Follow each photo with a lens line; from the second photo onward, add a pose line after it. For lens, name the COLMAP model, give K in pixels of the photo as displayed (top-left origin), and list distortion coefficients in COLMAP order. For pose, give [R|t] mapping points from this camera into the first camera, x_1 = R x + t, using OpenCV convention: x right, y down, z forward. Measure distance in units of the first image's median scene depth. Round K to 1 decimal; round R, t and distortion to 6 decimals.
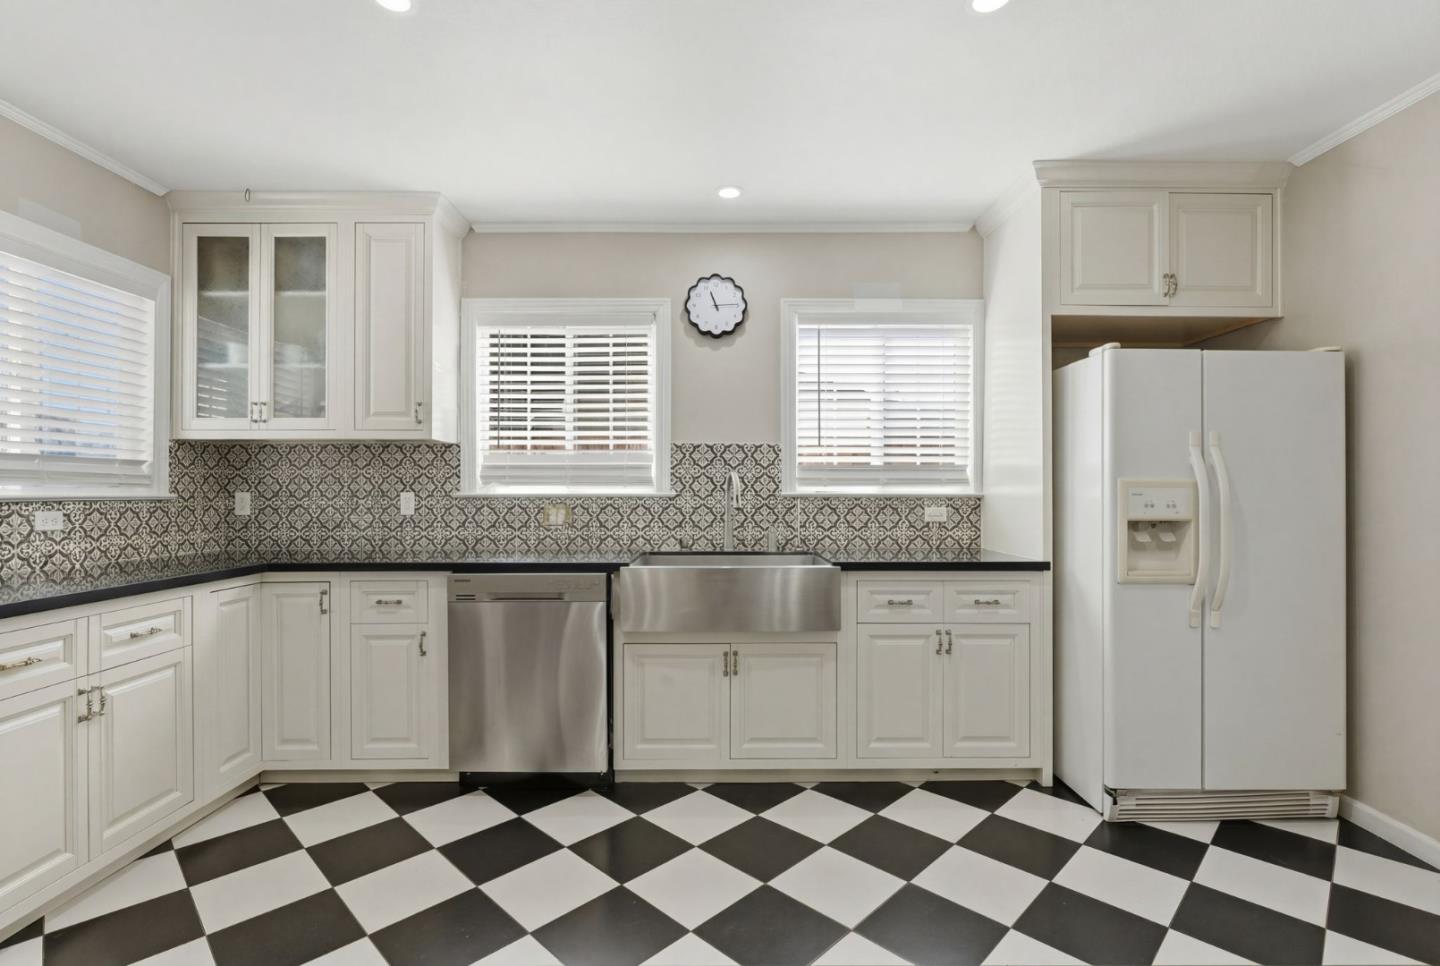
lens RADIAL K [[669.5, 0, 730.9], [0, 669.5, 485.8], [0, 0, 1]] dist [-0.007758, 0.002036]
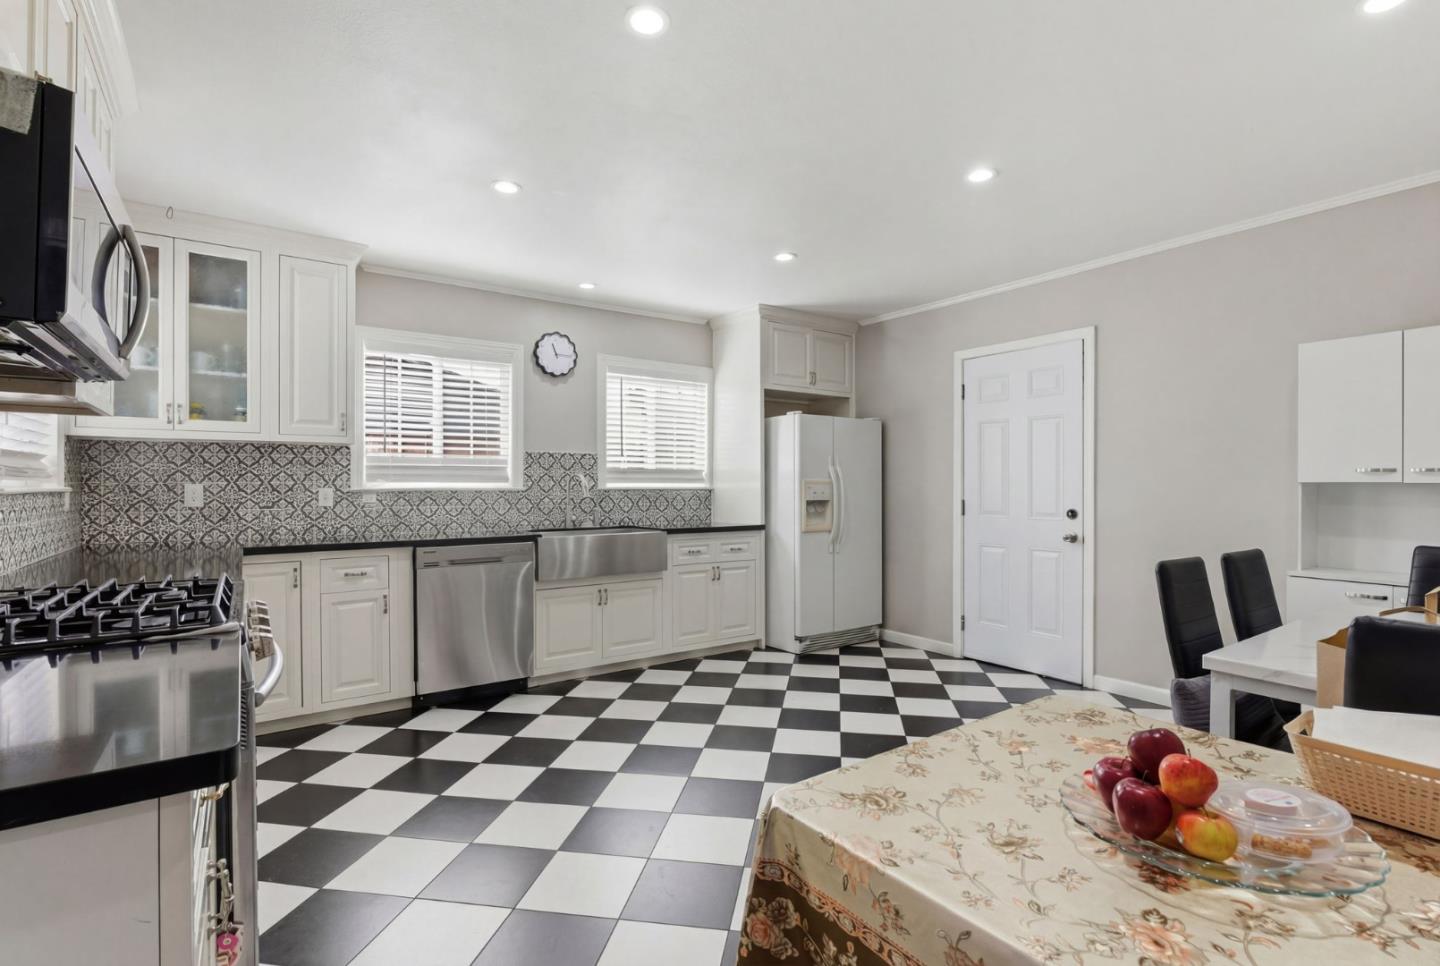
lens RADIAL K [[669.5, 0, 733.3], [0, 669.5, 483.9], [0, 0, 1]] dist [-0.007758, 0.002036]
pose [[0.815592, 0.001575, 0.578625, -0.629189], [-0.002196, 0.999998, 0.000372, 0.001667], [-0.578623, -0.001574, 0.815594, -0.426881]]
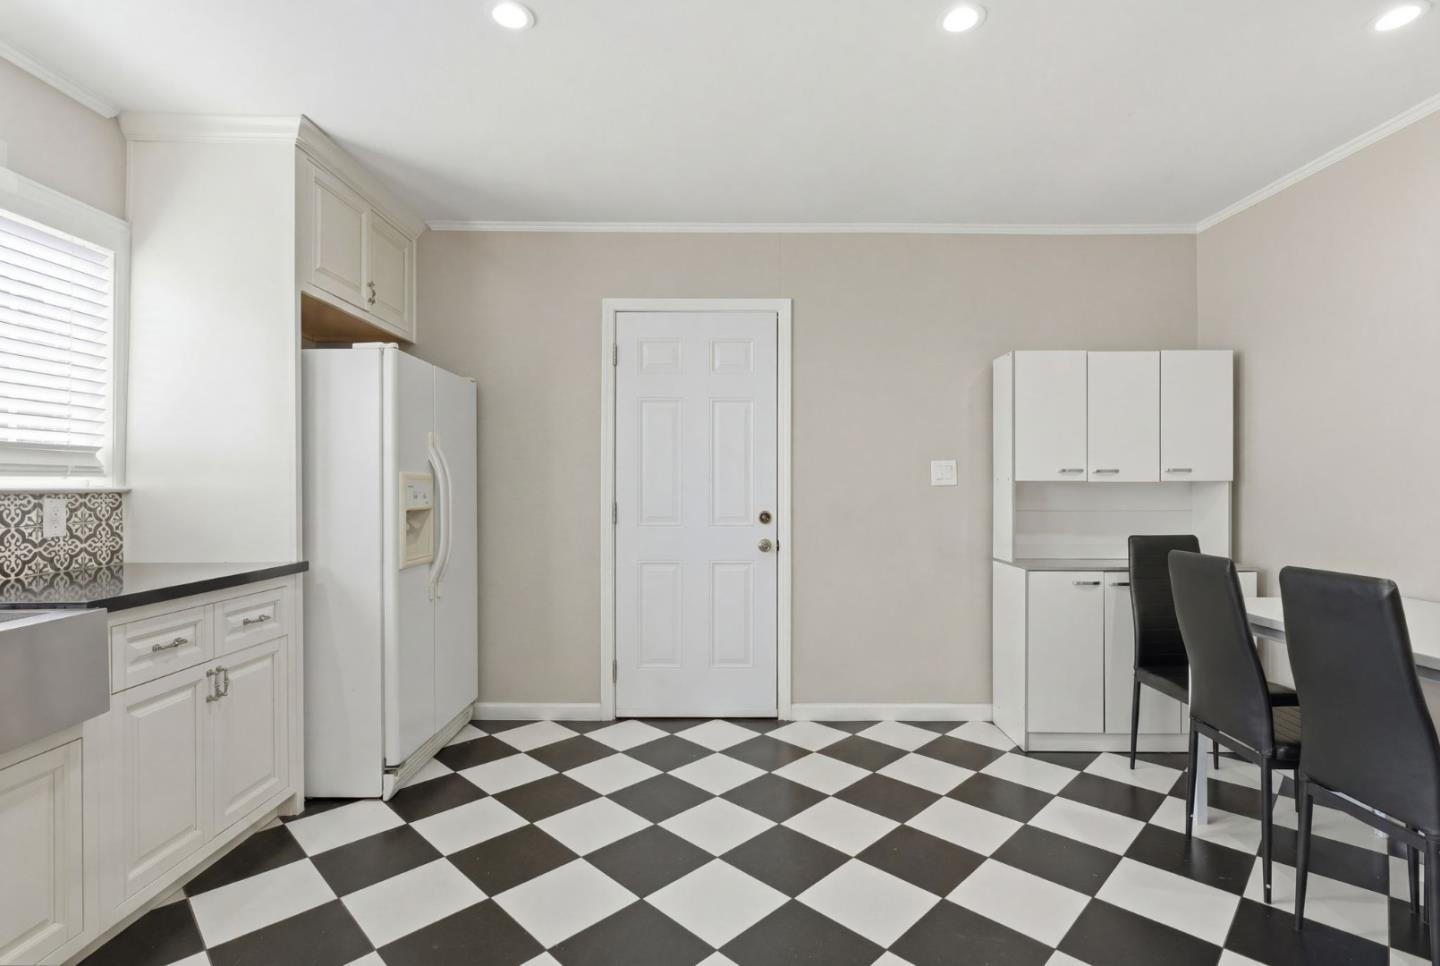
lens RADIAL K [[669.5, 0, 717.6], [0, 669.5, 483.6], [0, 0, 1]] dist [-0.007758, 0.002036]
pose [[0.016302, 0.002426, 0.999864, -0.410575], [-0.004739, 0.999986, -0.002349, 0.007243], [-0.999856, -0.004700, 0.016313, 0.412092]]
